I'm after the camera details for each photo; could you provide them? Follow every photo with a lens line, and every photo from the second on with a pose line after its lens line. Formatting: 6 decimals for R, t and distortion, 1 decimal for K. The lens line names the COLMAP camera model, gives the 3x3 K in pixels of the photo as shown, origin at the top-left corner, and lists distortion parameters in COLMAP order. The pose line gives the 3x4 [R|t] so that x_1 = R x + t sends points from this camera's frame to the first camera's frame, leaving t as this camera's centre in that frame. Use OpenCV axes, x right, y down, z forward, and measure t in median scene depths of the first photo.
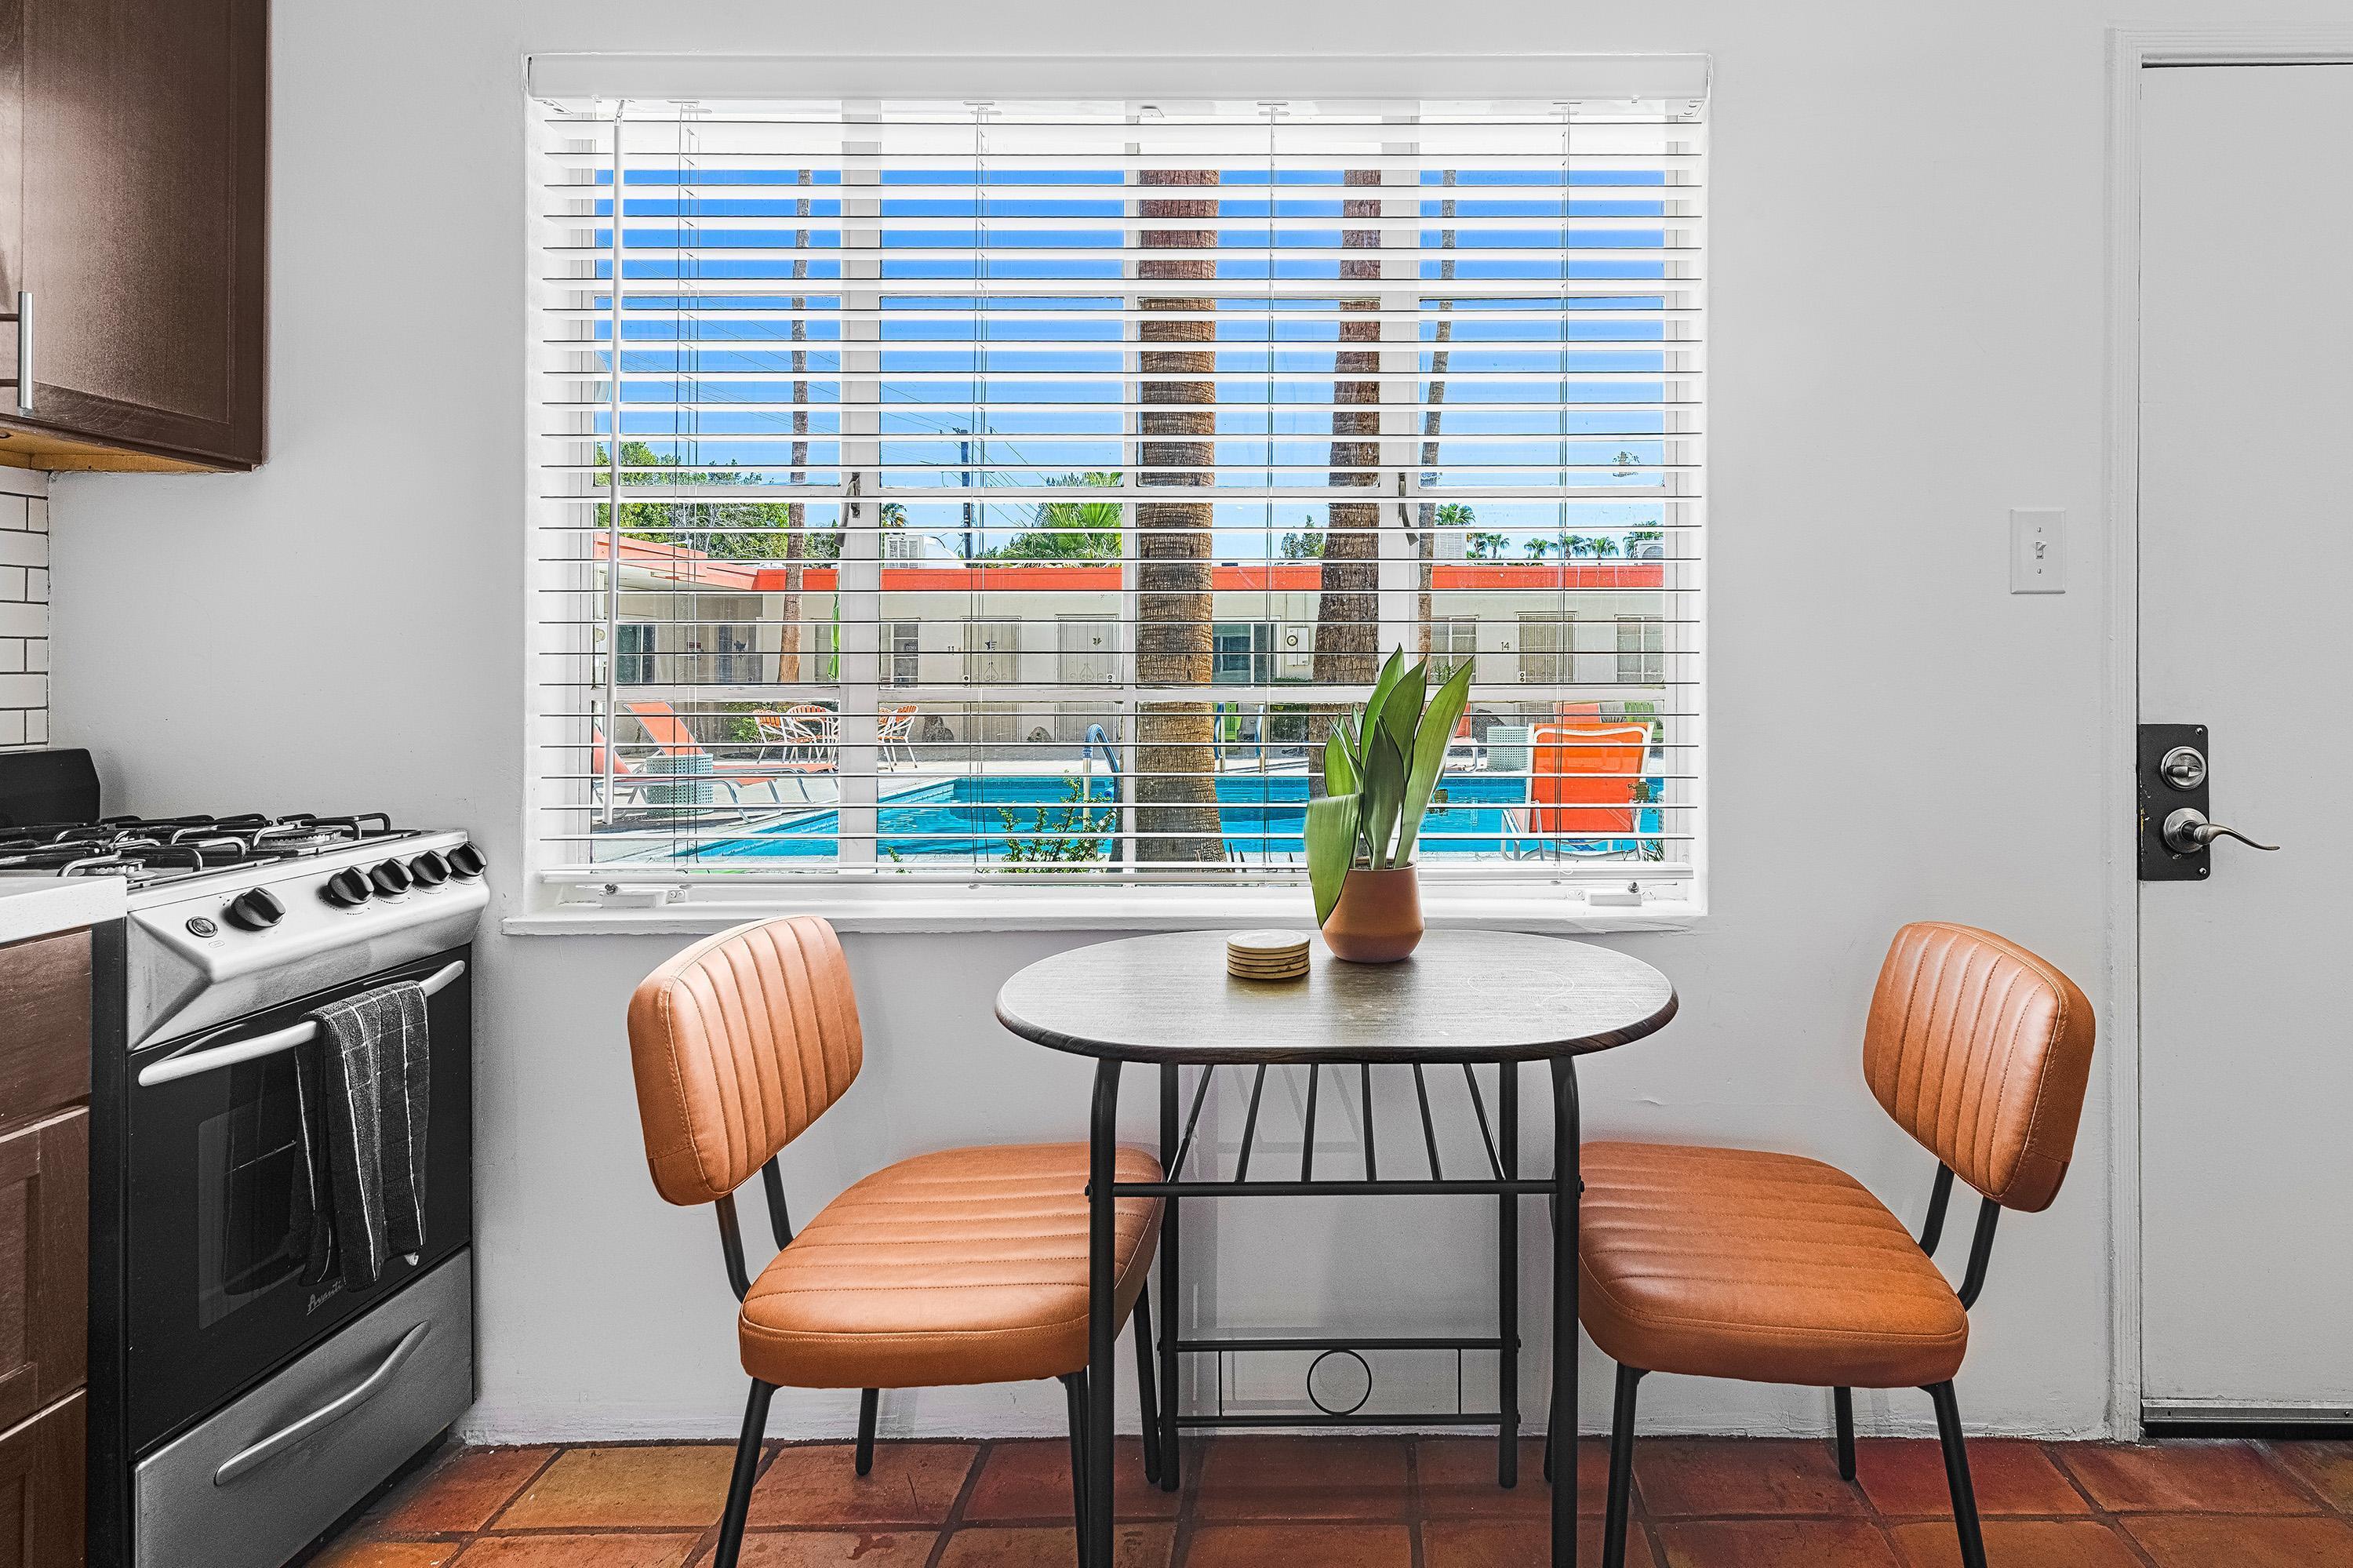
lens RADIAL K [[1220.7, 0, 1335.9], [0, 1220.7, 645.6], [0, 0, 1]] dist [0.028242, -0.007694]
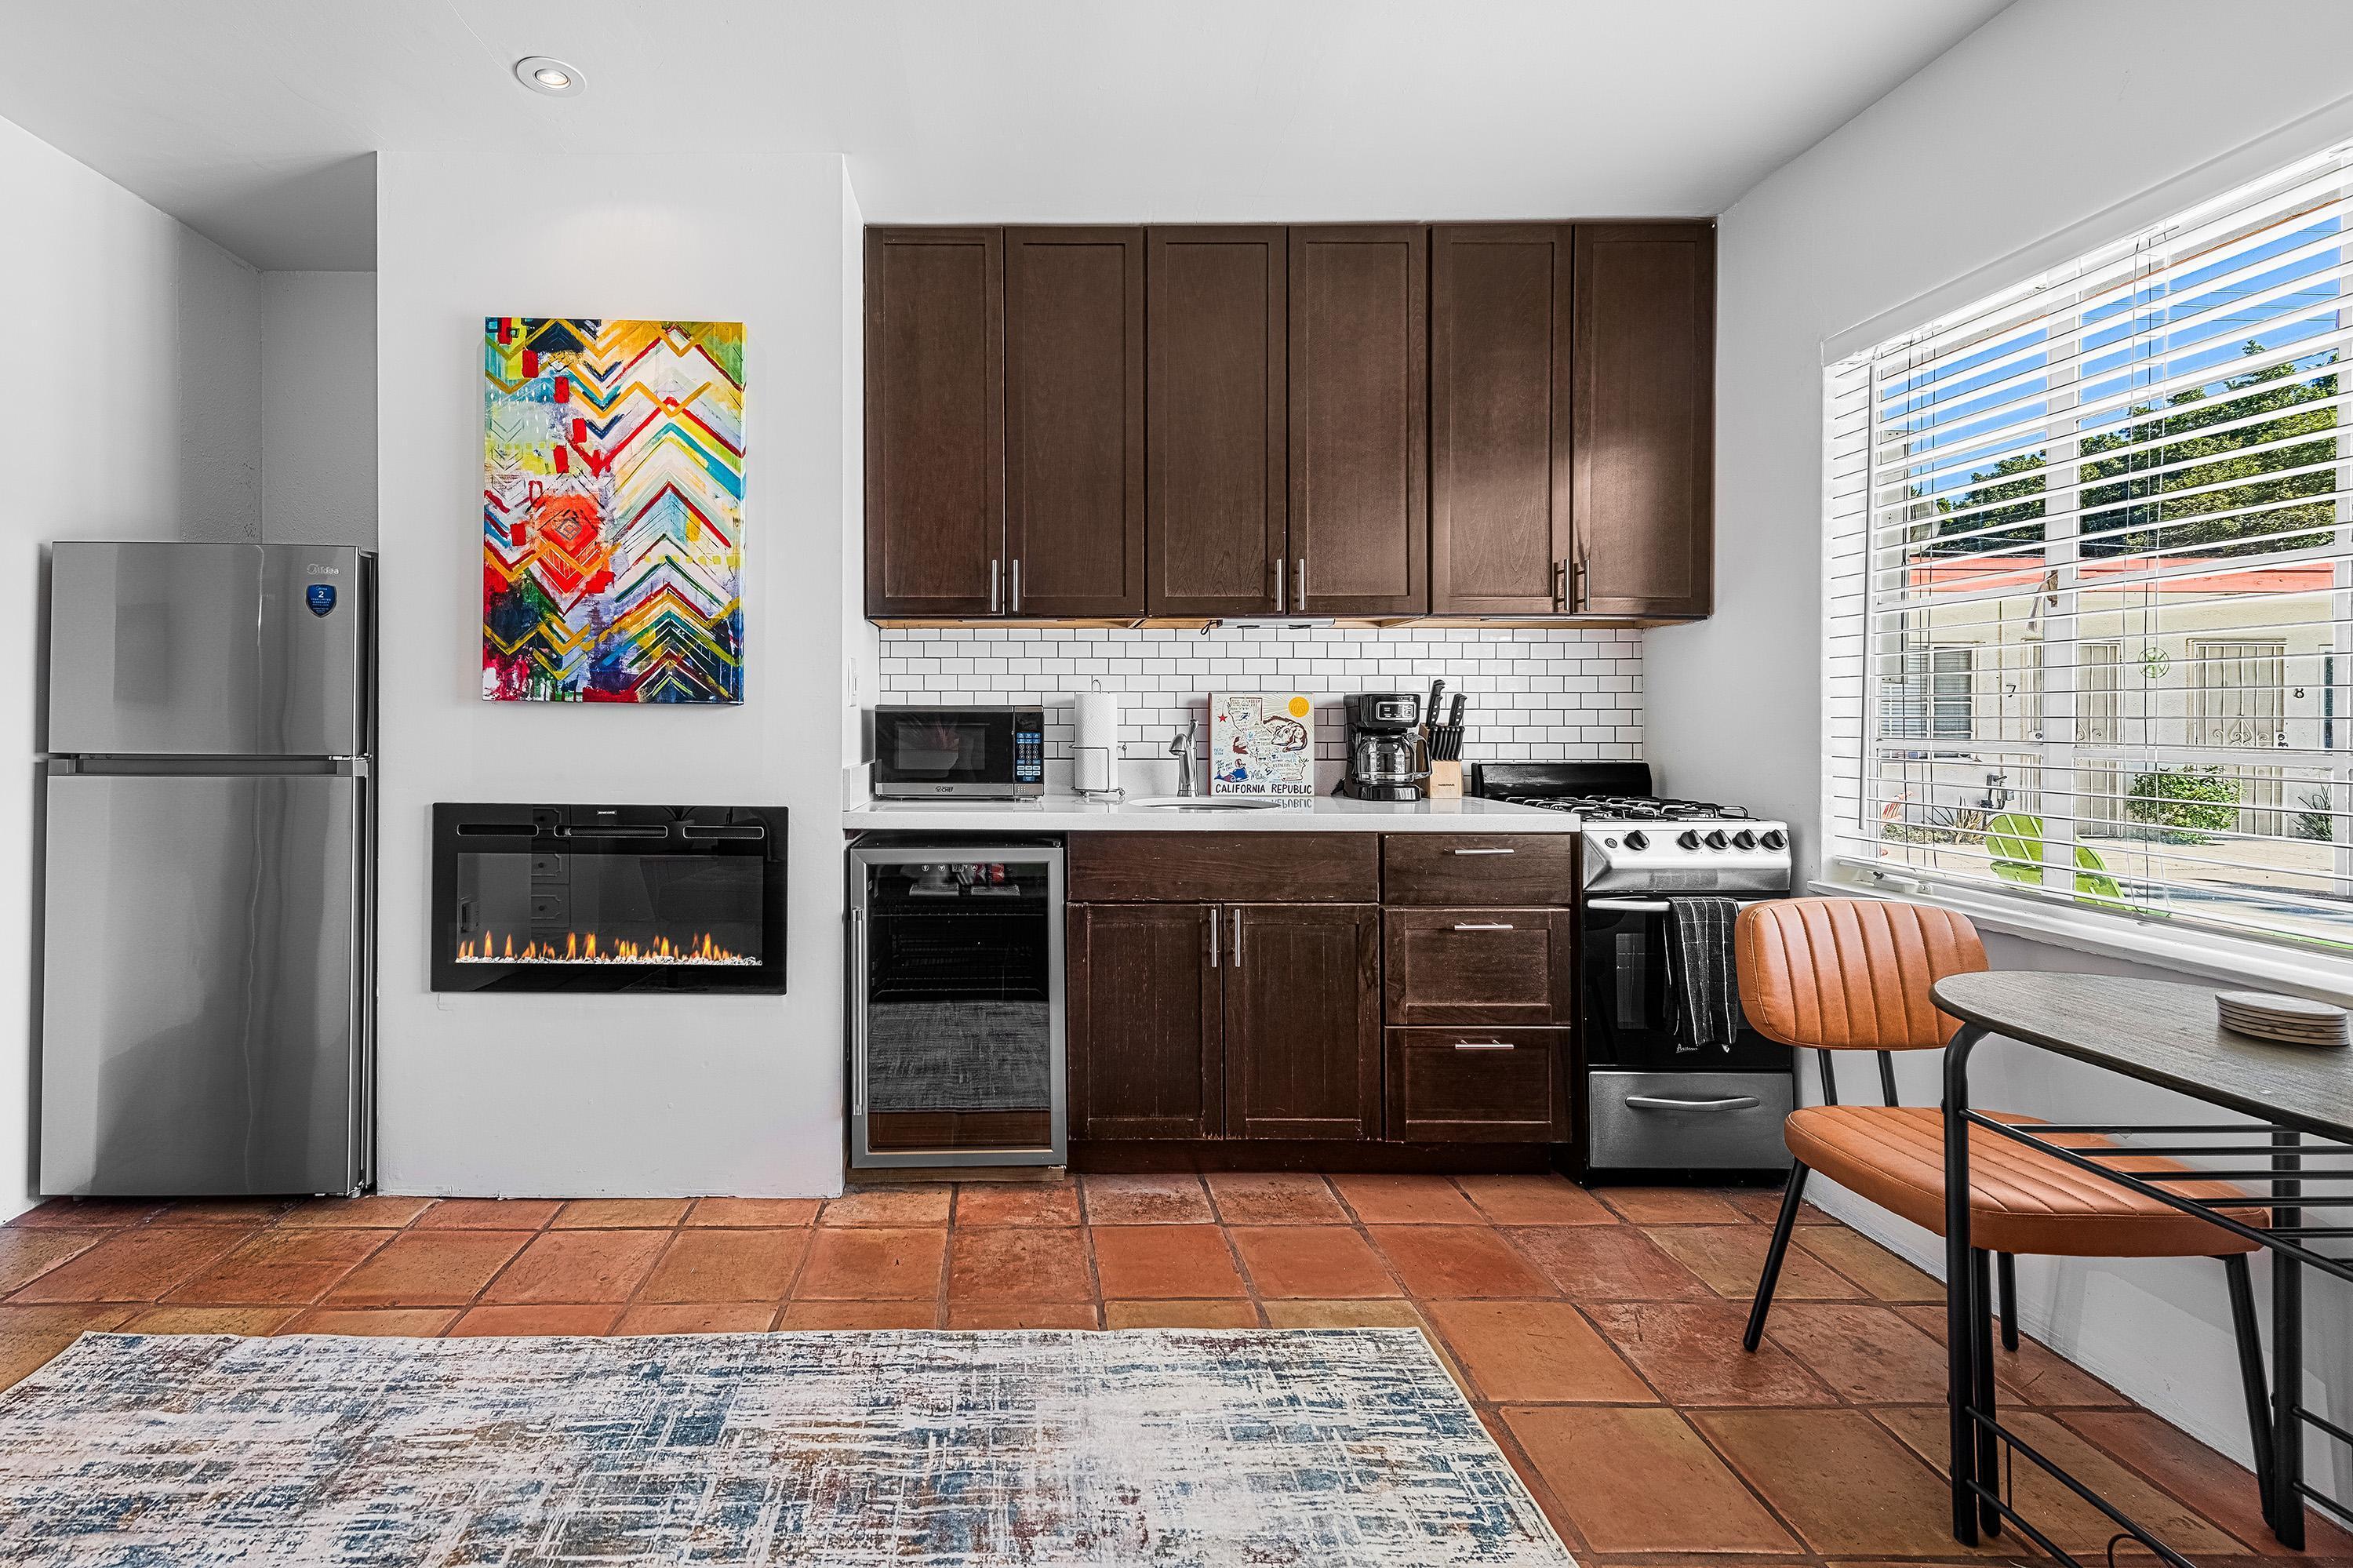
lens RADIAL K [[1028.1, 0, 1024.7], [0, 1028.1, 728.4], [0, 0, 1]] dist [0.016581, -0.004991]
pose [[0.004966, 0.009931, -0.999938, 0.711000], [0.014007, 0.999852, 0.009999, -0.006355], [0.999890, -0.014056, 0.004826, -0.030037]]
